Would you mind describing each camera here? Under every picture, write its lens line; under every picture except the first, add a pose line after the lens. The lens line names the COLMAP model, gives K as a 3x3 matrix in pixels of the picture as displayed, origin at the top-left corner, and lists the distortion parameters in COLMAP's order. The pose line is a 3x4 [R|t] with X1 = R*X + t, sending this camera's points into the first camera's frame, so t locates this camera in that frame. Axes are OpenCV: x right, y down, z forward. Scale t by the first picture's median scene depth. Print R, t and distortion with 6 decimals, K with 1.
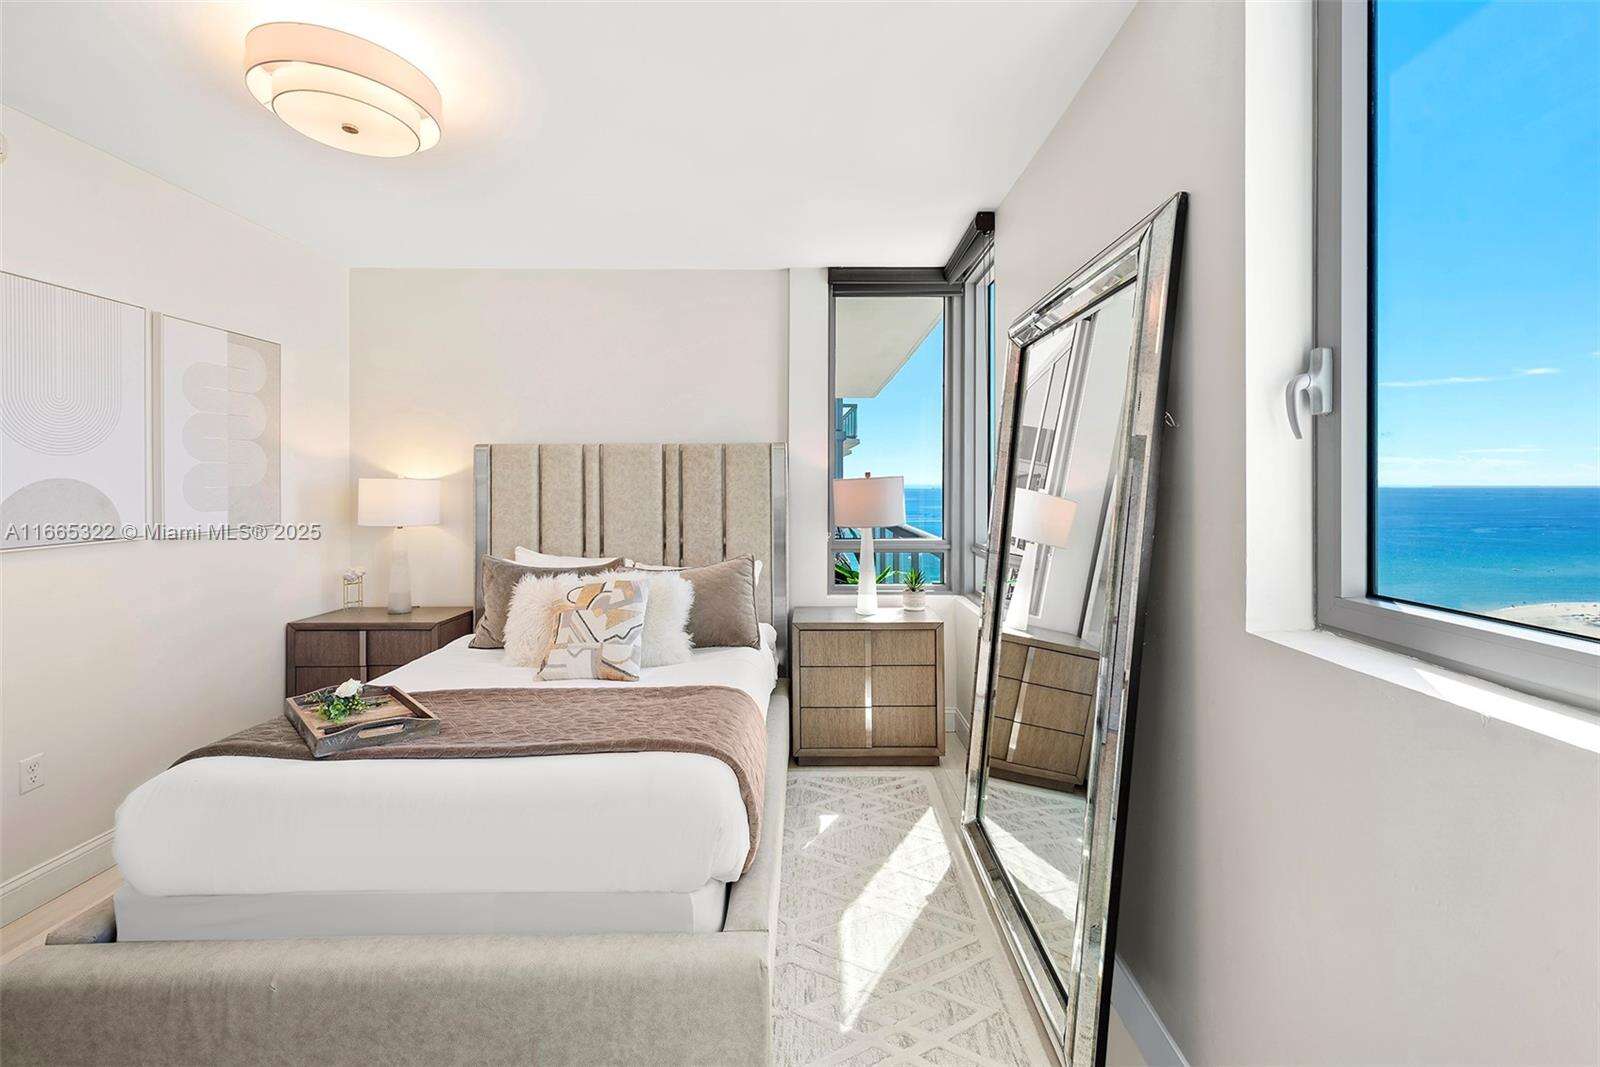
lens RADIAL K [[648.8, 0, 741.4], [0, 648.8, 492.5], [0, 0, 1]] dist [0.001888, -0.000113]
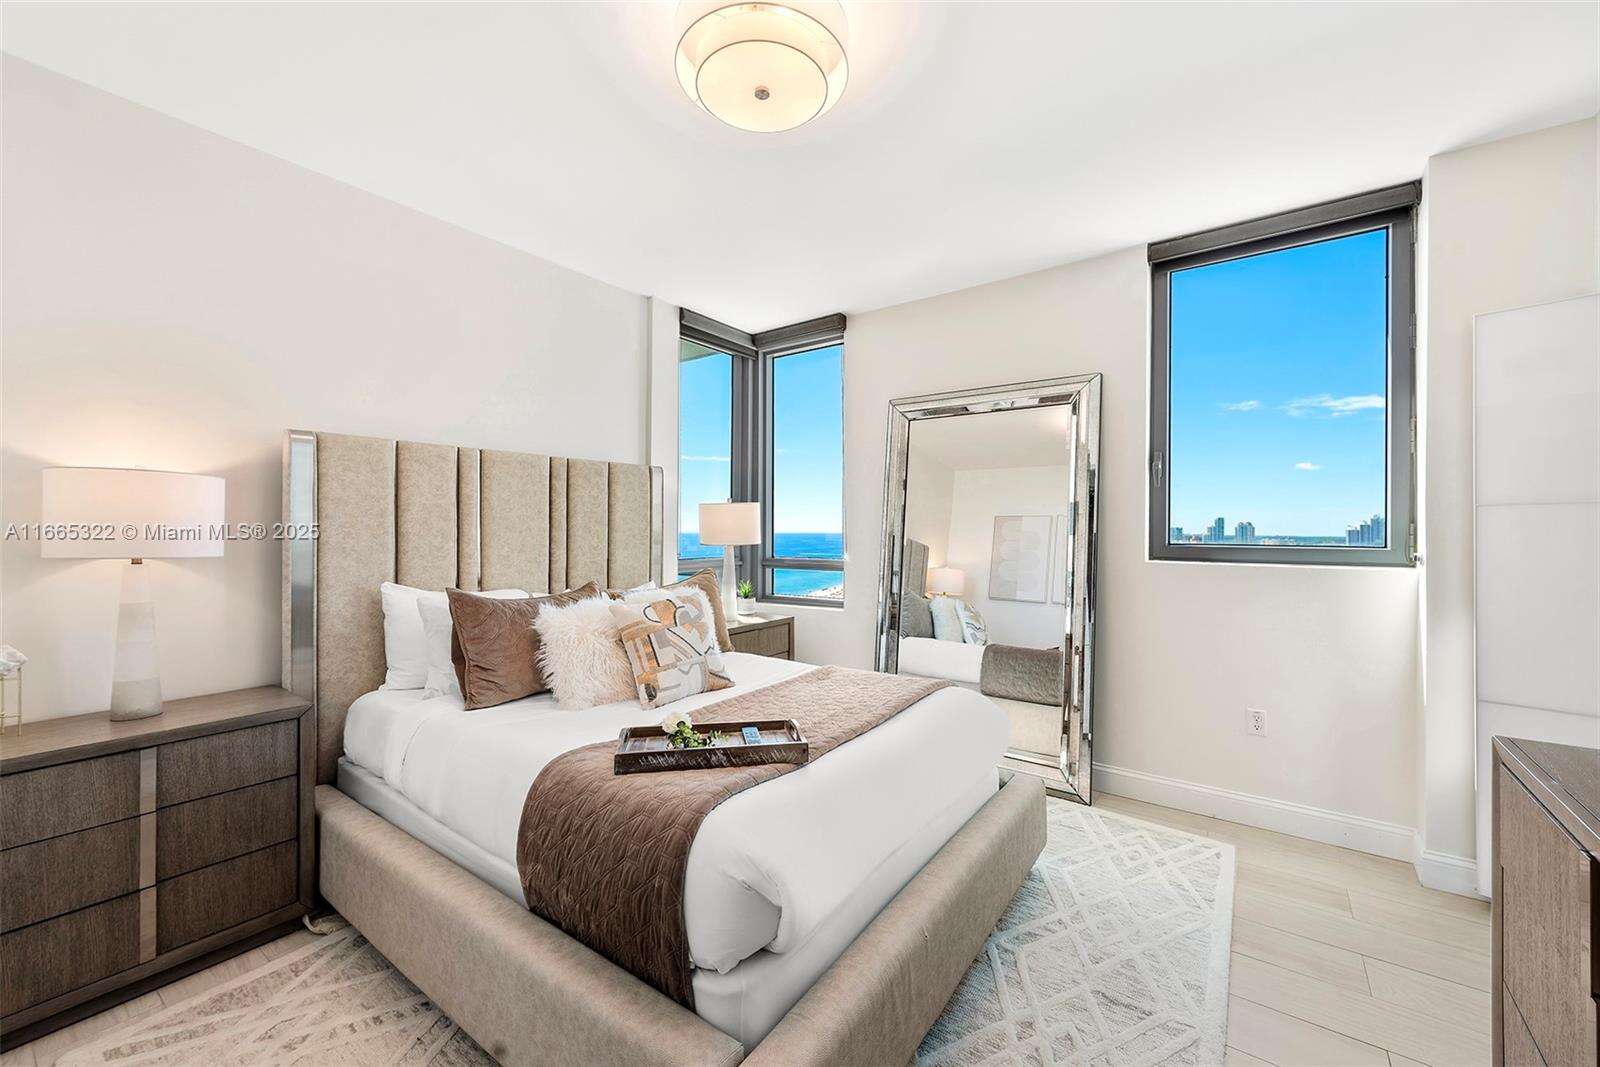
lens RADIAL K [[648.8, 0, 834.2], [0, 648.8, 533.0], [0, 0, 1]] dist [0.001888, -0.000113]
pose [[0.556175, -0.002299, 0.831062, -0.641502], [0.005267, 0.999986, -0.000758, 0.031926], [-0.831049, 0.004798, 0.556179, 0.195226]]
